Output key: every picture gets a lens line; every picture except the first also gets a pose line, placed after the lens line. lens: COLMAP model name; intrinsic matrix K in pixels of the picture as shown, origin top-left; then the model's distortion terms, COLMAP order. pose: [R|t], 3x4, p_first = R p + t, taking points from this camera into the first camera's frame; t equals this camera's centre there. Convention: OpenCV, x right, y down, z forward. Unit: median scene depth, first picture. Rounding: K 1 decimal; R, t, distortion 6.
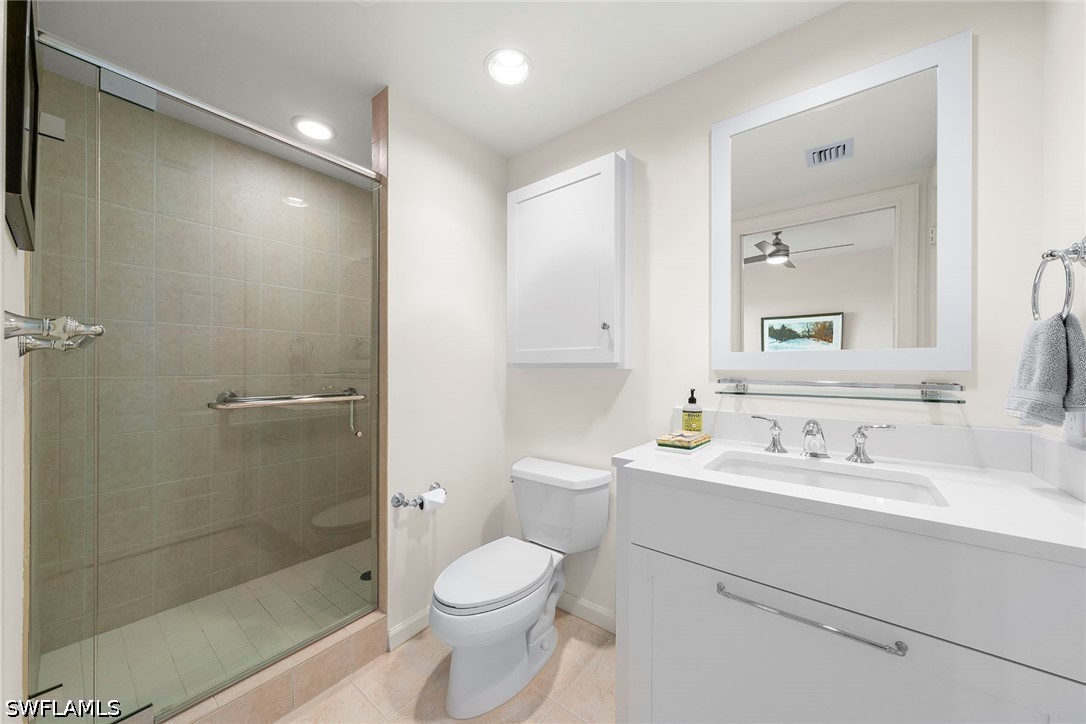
lens RADIAL K [[370.6, 0, 543.0], [0, 370.6, 362.0], [0, 0, 1]] dist [-0.001975, -0.000135]
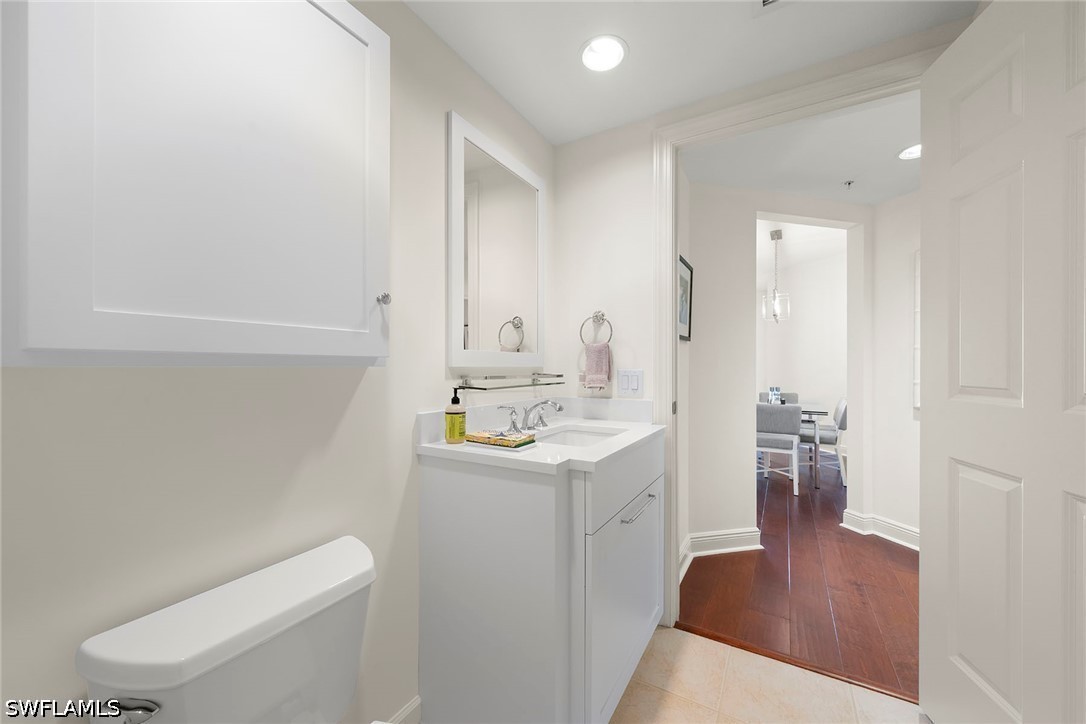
lens RADIAL K [[416.3, 0, 544.7], [0, 416.3, 360.6], [0, 0, 1]] dist [0.000036, -0.000029]
pose [[-0.130672, 0.009416, 0.991381, -0.641446], [-0.010635, 0.999884, -0.010899, 0.014661], [-0.991369, -0.011968, -0.130557, 0.917458]]
